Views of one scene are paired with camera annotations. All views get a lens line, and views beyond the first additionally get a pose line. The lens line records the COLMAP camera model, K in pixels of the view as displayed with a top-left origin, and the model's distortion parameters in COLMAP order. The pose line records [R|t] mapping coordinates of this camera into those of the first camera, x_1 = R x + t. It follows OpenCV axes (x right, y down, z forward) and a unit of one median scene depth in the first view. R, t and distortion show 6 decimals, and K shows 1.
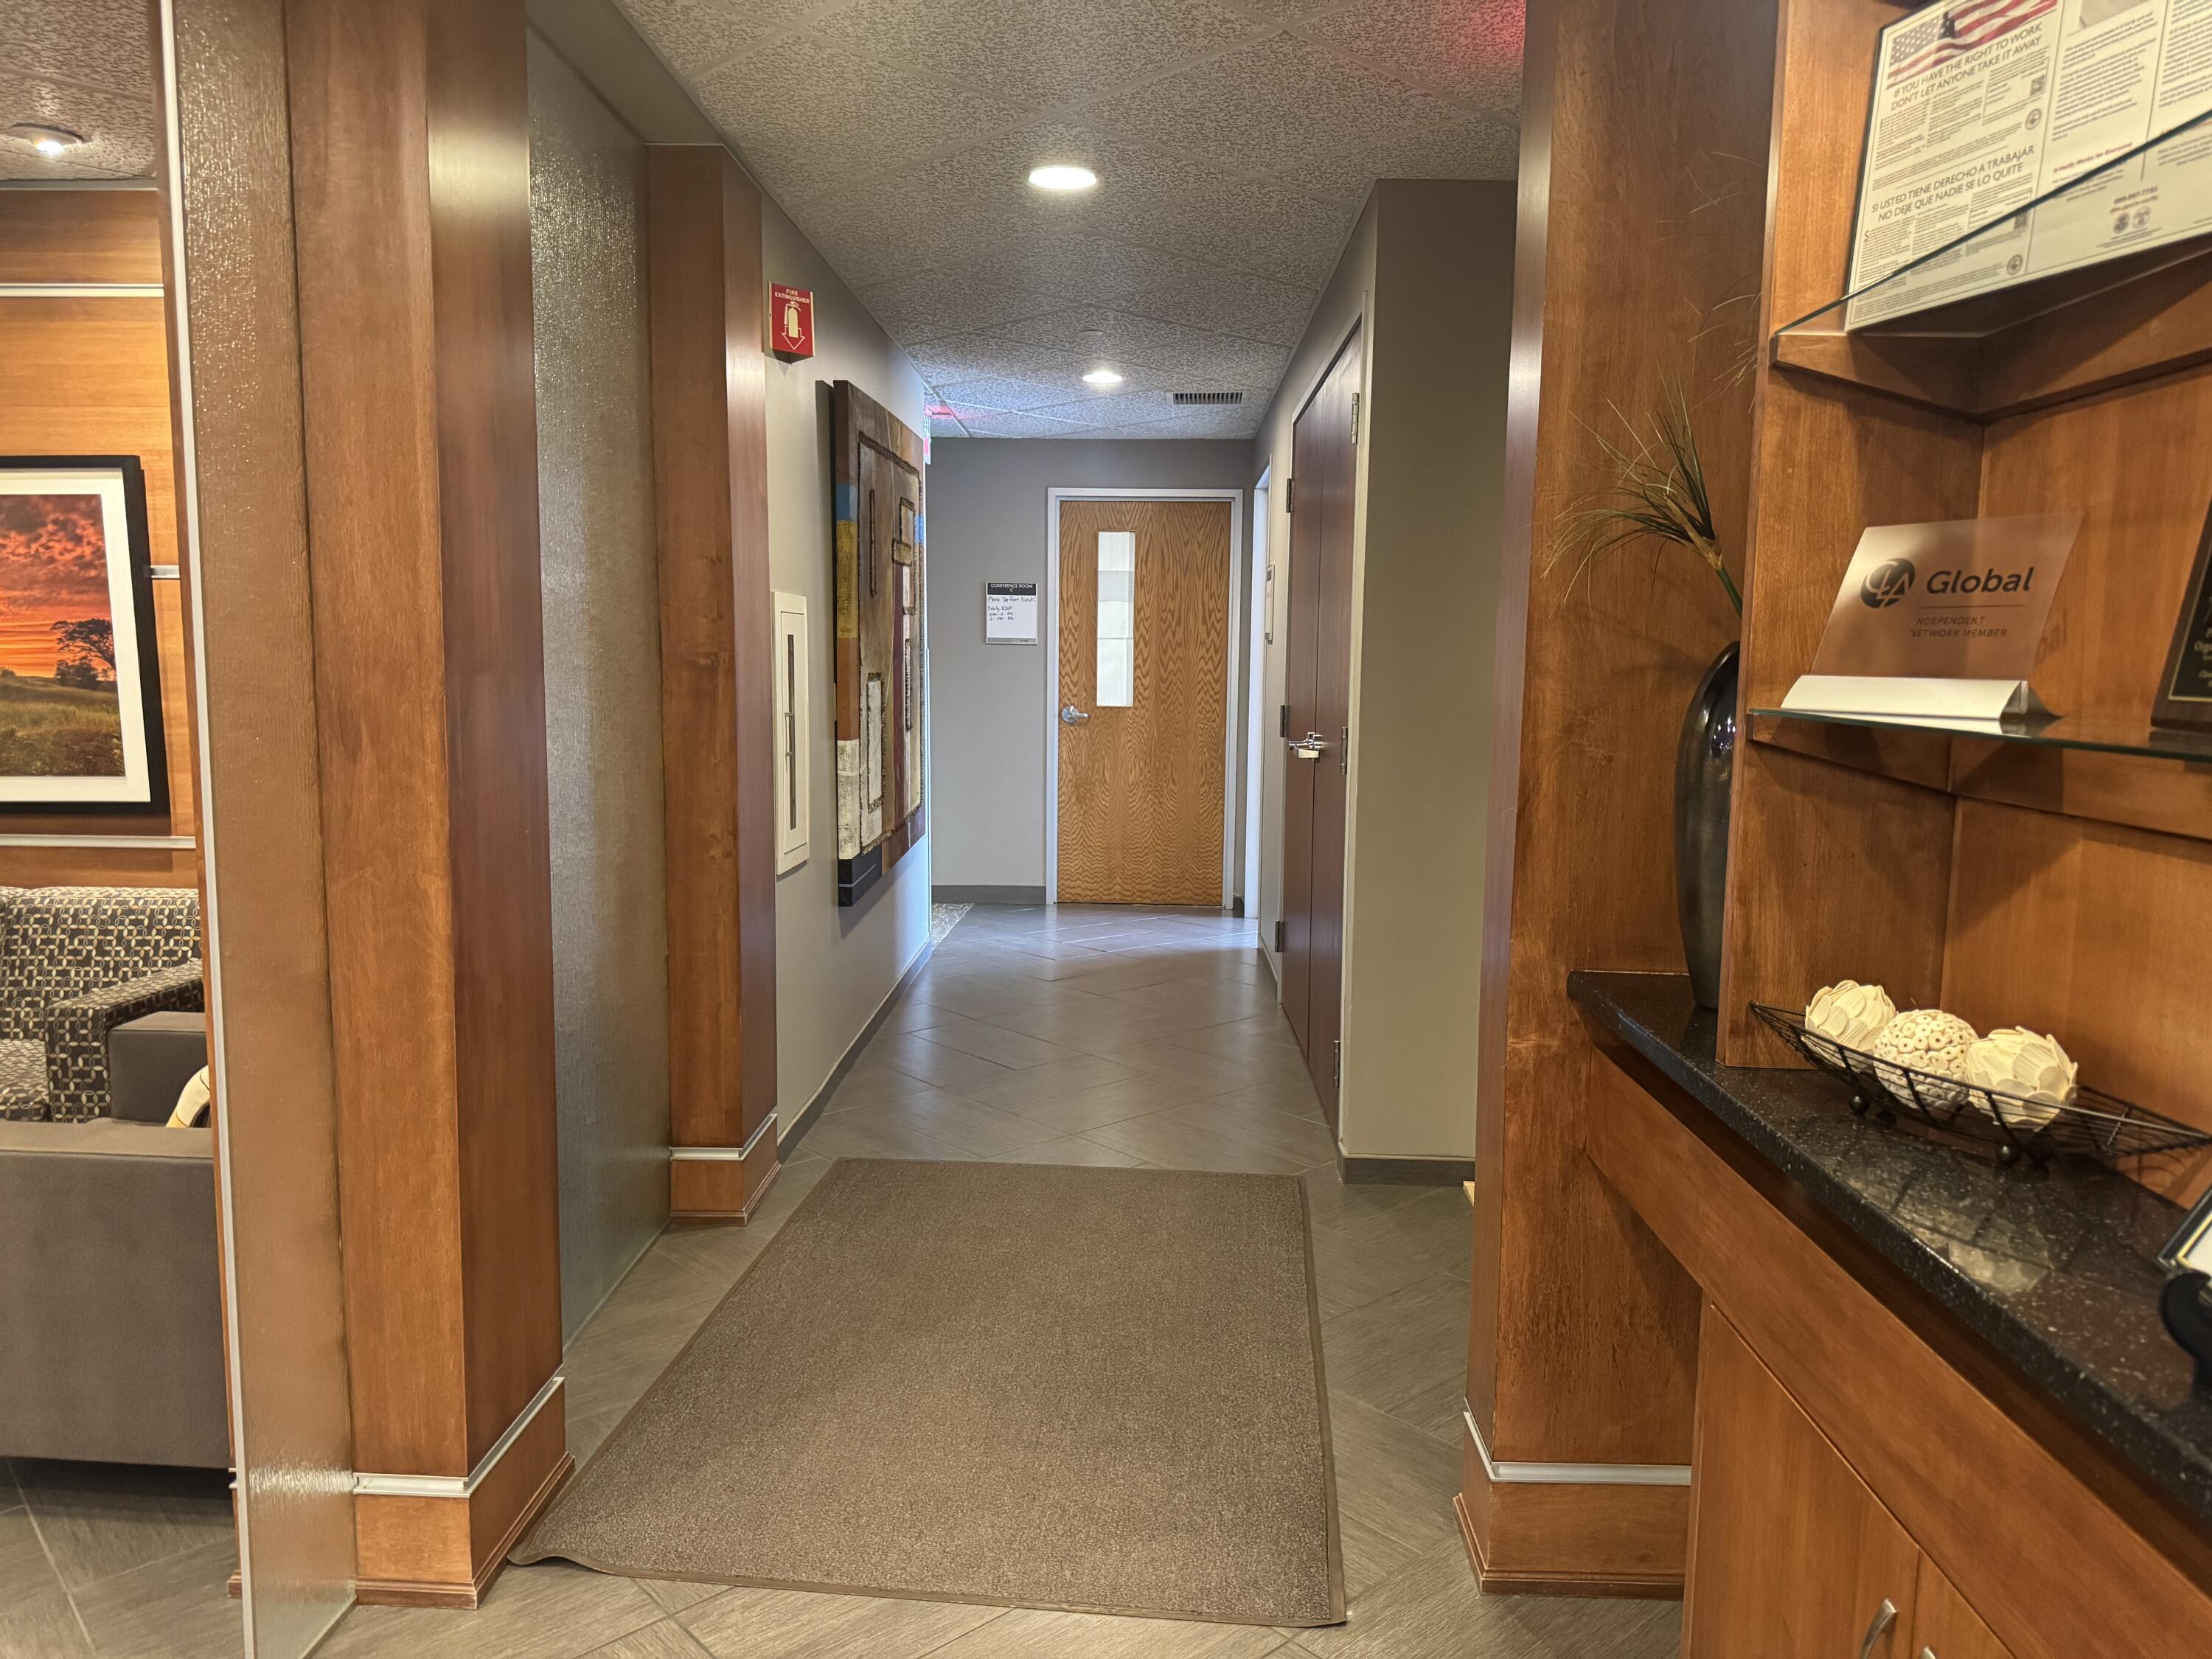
lens RADIAL K [[1582.9, 0, 1101.5], [0, 1582.9, 837.8], [0, 0, 1]] dist [0.017564, -0.013013]
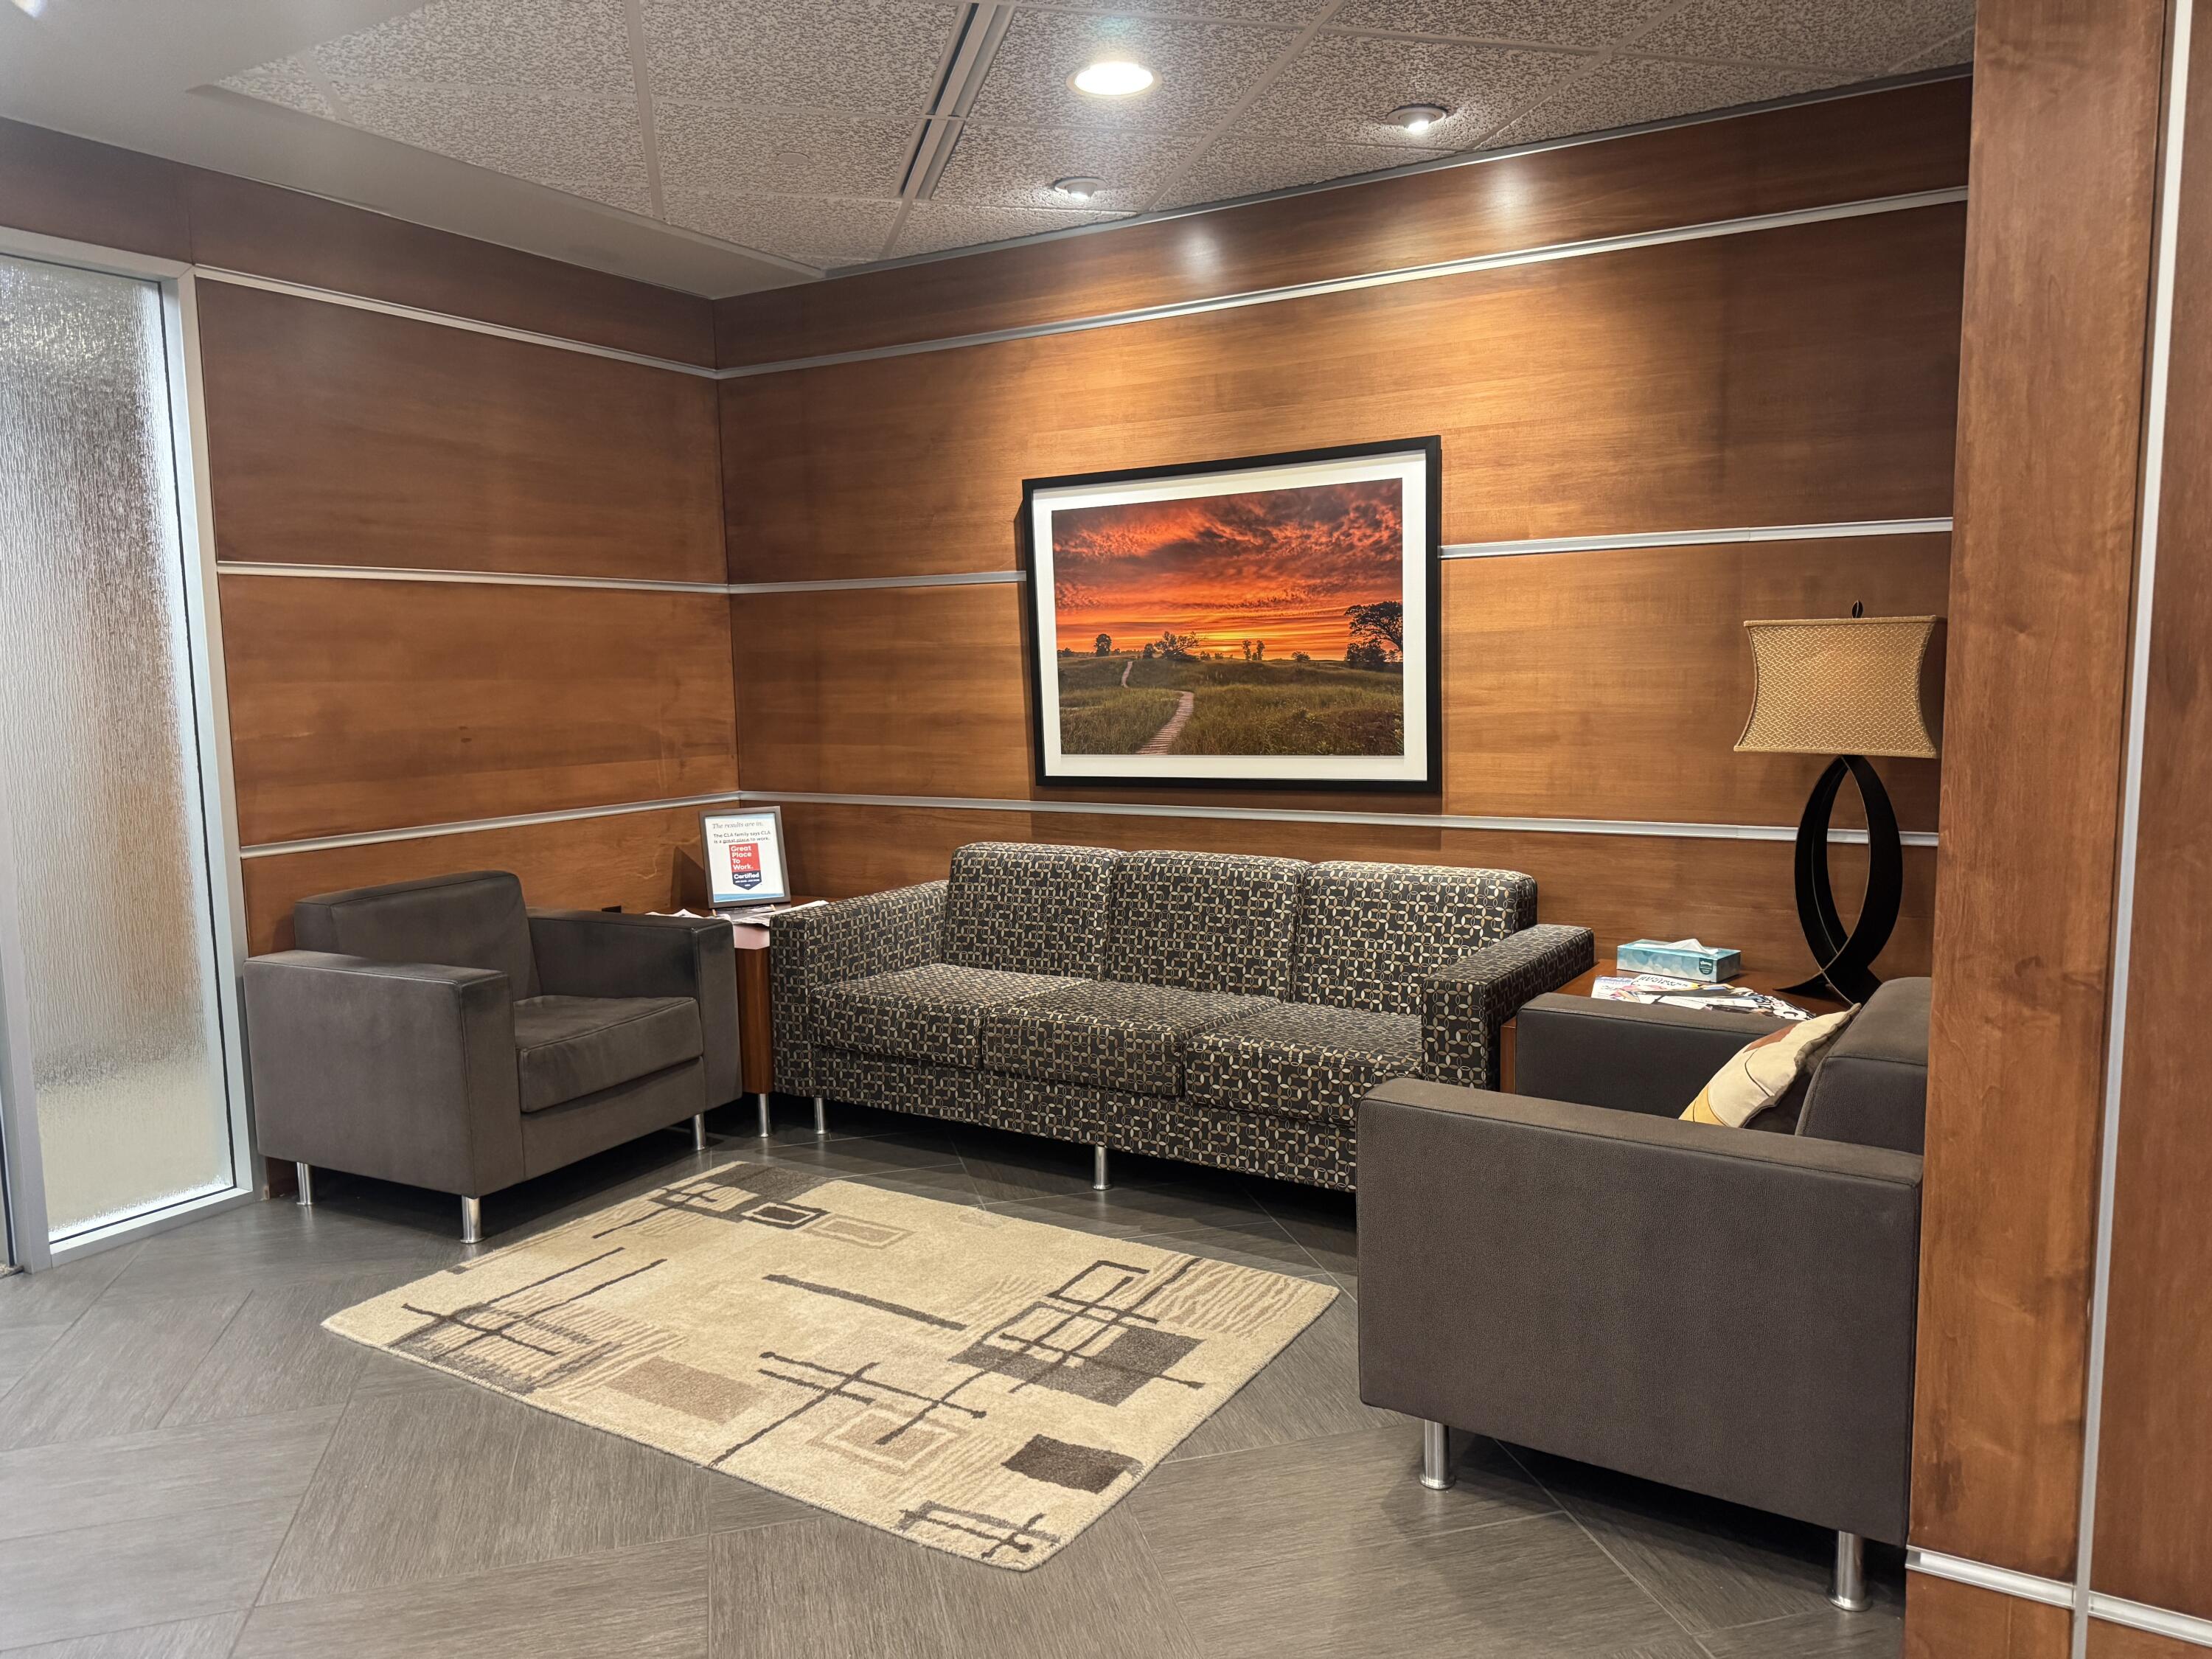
lens RADIAL K [[1576.2, 0, 1106.0], [0, 1576.2, 829.5], [0, 0, 1]] dist [0.174807, -0.235844]
pose [[0.874656, 0.026231, -0.484034, -0.292302], [-0.029411, 0.999567, 0.001022, 0.013909], [0.483851, 0.013342, 0.875049, 0.015208]]
